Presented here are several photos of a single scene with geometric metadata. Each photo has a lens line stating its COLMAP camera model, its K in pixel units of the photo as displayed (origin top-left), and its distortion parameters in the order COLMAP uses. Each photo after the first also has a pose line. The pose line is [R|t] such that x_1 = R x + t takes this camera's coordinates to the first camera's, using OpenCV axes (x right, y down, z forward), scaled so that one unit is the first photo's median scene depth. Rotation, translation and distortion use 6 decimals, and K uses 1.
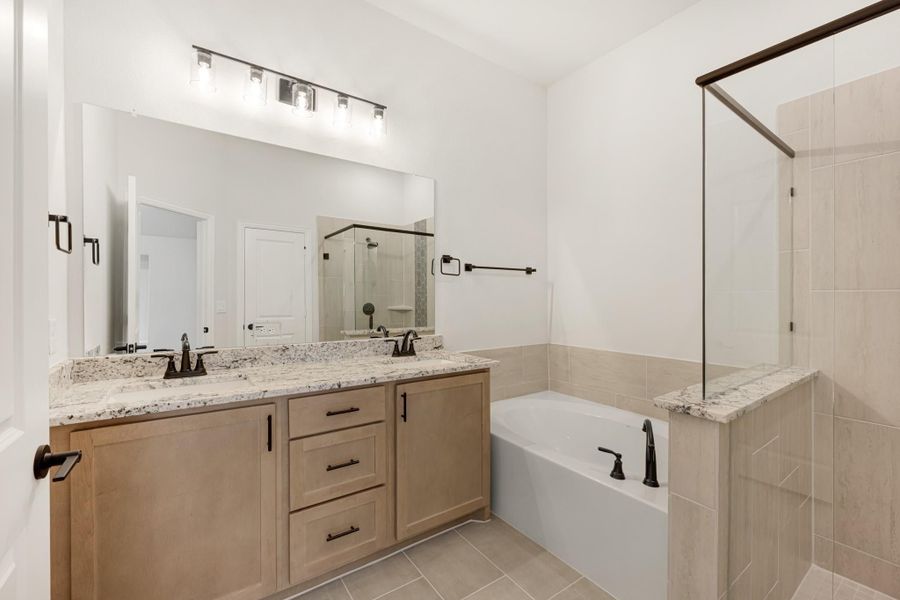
lens RADIAL K [[377.7, 0, 451.4], [0, 377.7, 298.1], [0, 0, 1]] dist [-0.003383, 0.000531]
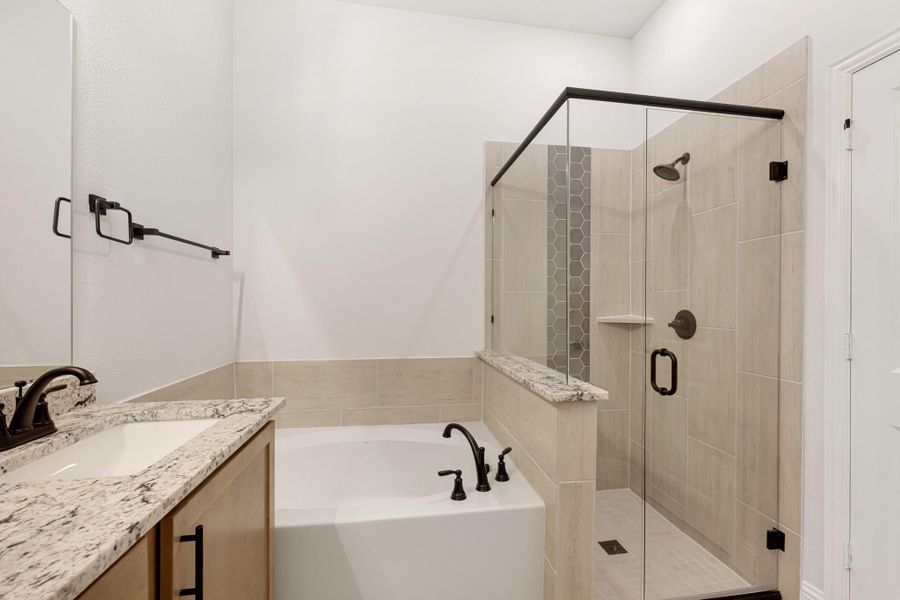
lens RADIAL K [[391.3, 0, 452.3], [0, 391.3, 303.2], [0, 0, 1]] dist [0.003666, 0.000021]
pose [[0.443968, 0.000427, 0.896042, -0.321464], [0.001153, 0.999999, -0.001048, 0.022019], [-0.896042, 0.001499, 0.443967, 0.519031]]
